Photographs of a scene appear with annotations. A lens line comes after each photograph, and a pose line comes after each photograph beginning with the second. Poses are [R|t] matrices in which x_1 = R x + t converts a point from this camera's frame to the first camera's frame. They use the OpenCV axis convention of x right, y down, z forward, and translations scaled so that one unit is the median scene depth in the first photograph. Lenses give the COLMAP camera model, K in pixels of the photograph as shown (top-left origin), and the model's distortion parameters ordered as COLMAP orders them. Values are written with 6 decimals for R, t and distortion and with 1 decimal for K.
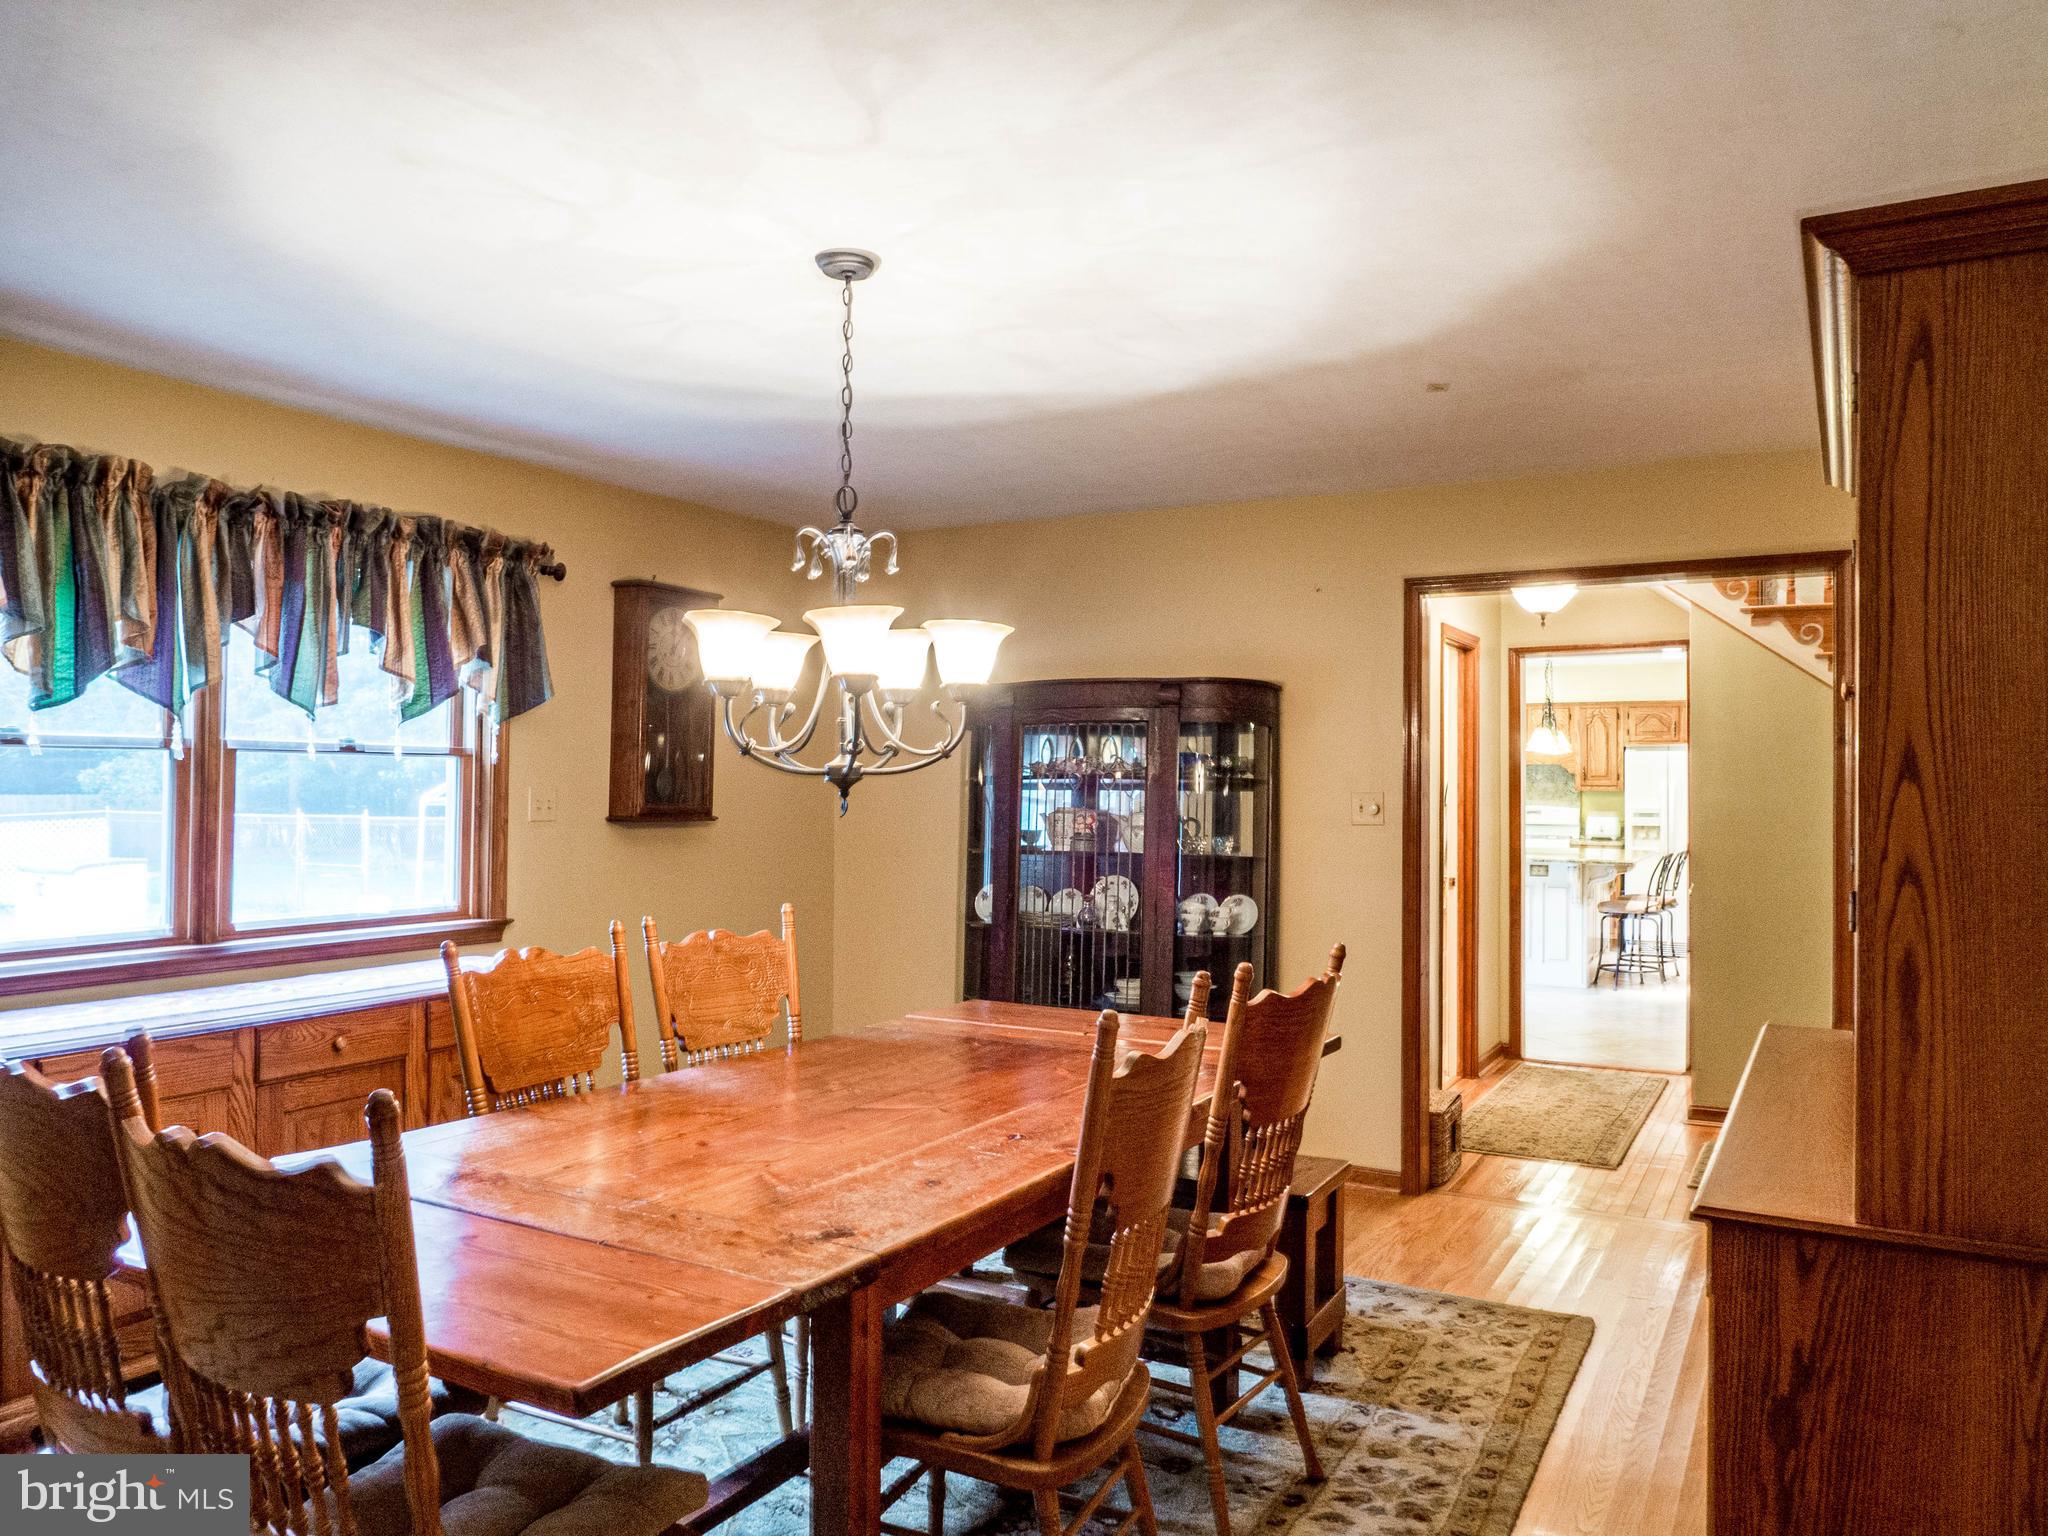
lens RADIAL K [[1421.3, 0, 1030.9], [0, 1421.3, 760.5], [0, 0, 1]] dist [-0.031253, -0.001649]
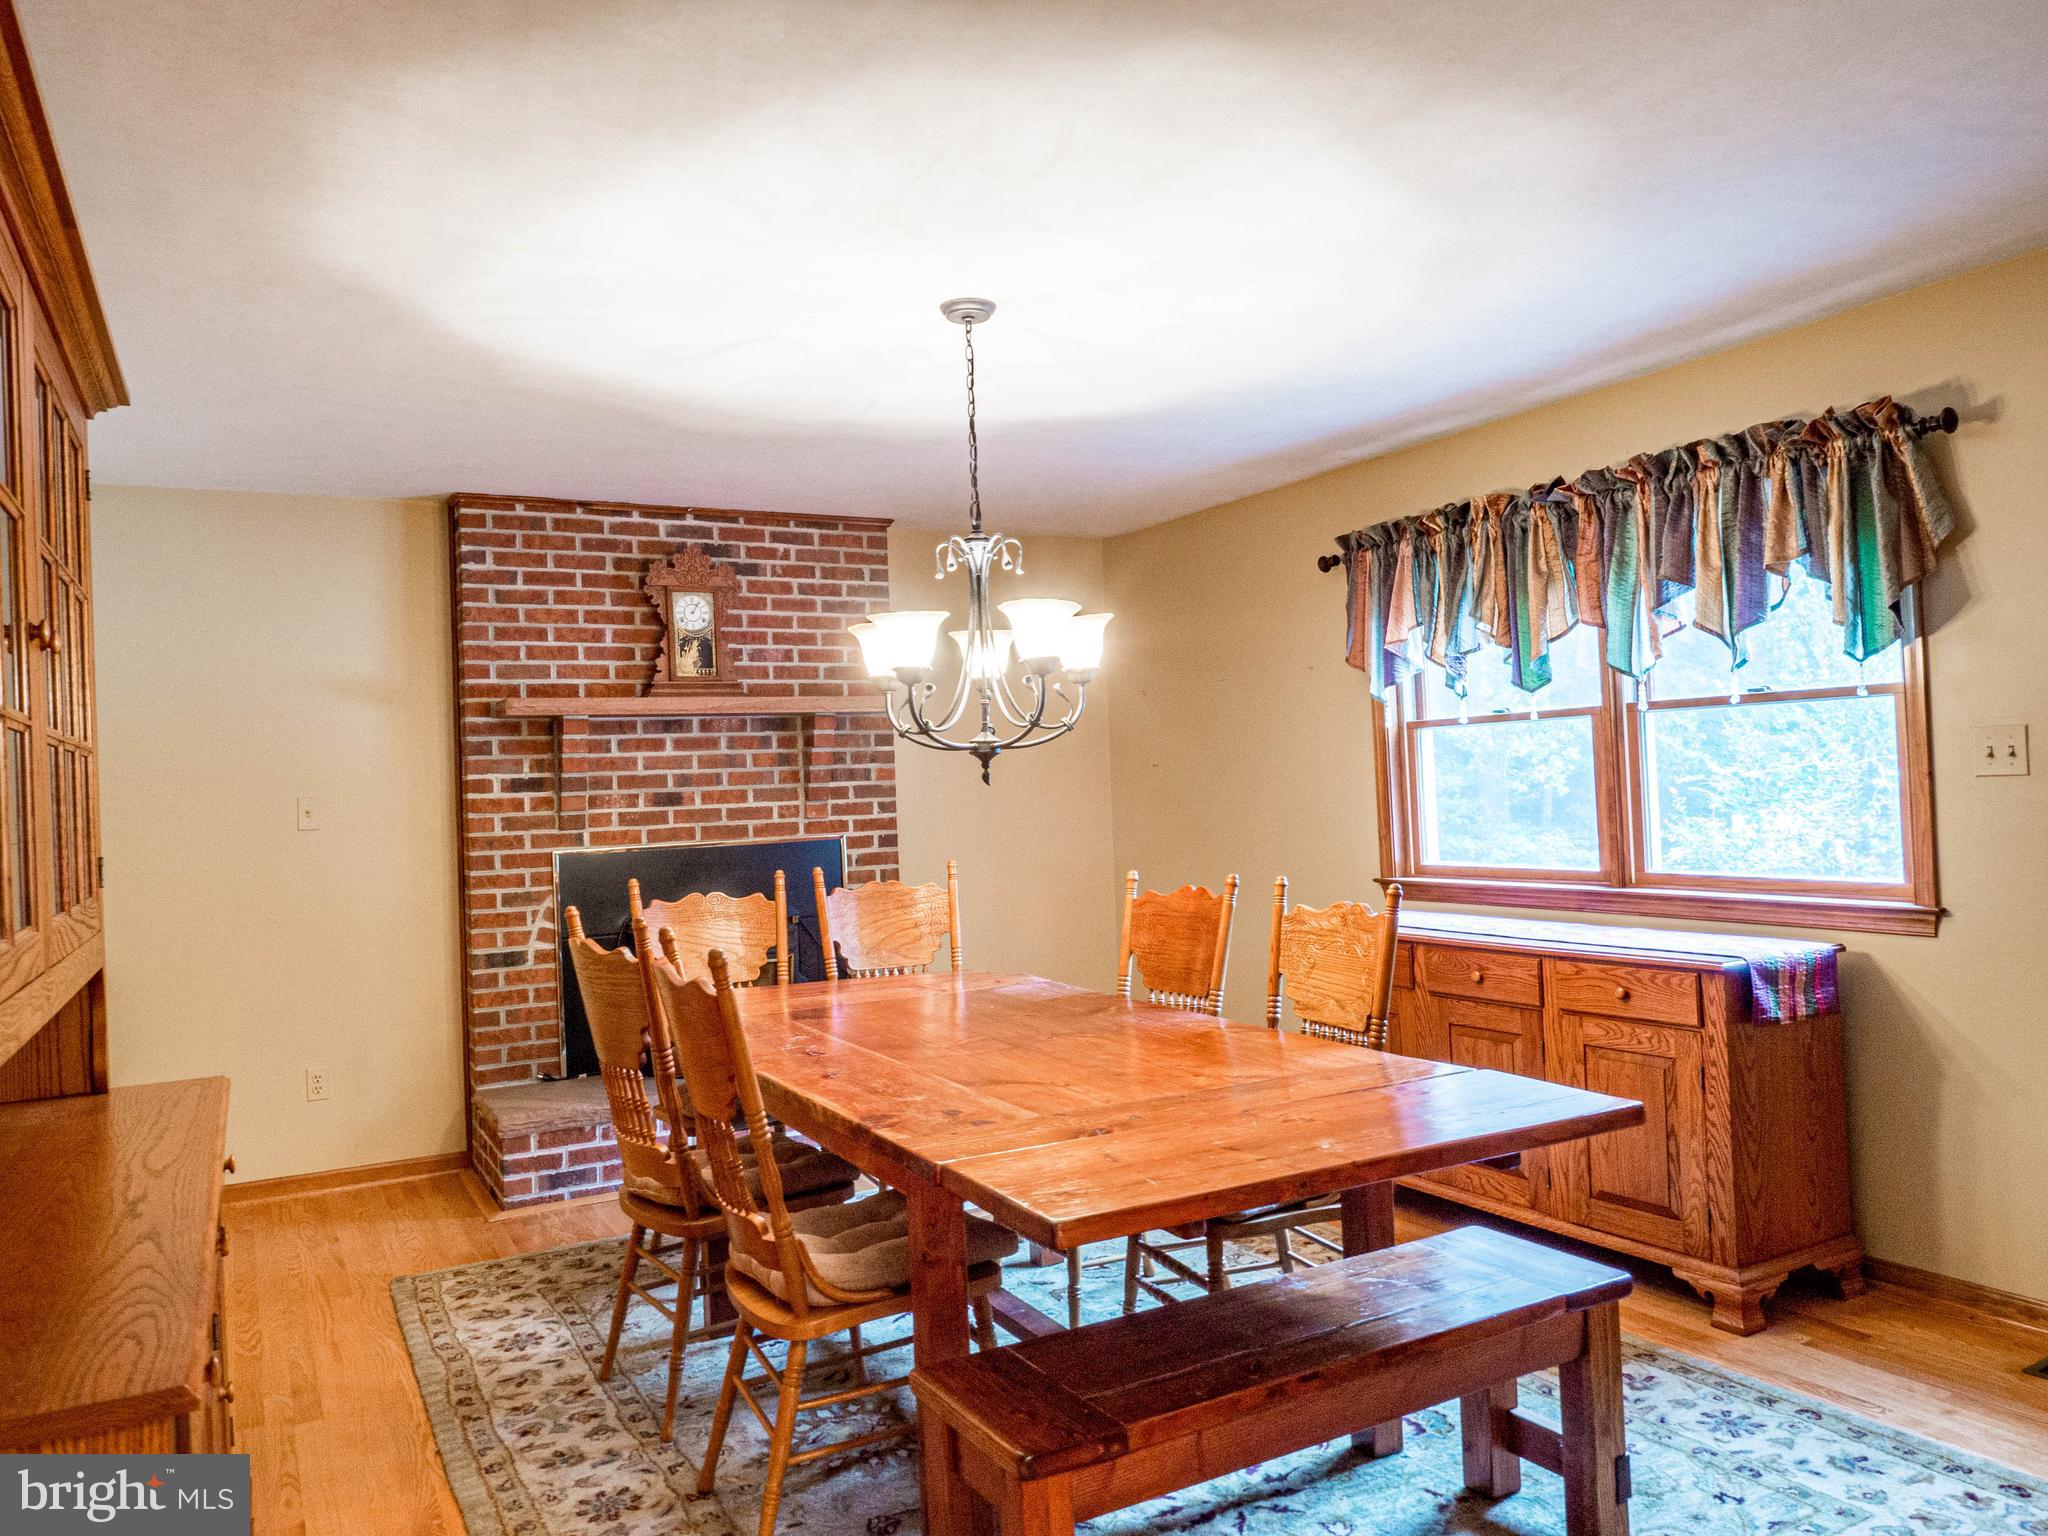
lens RADIAL K [[1459.6, 0, 1024.0], [0, 1459.6, 768.0], [0, 0, 1]] dist [-0.011256, -0.002234]
pose [[-0.516604, 0.009700, -0.856169, 0.674940], [0.048628, 0.998654, -0.018027, 0.038252], [0.854842, -0.050946, -0.516381, 1.262505]]
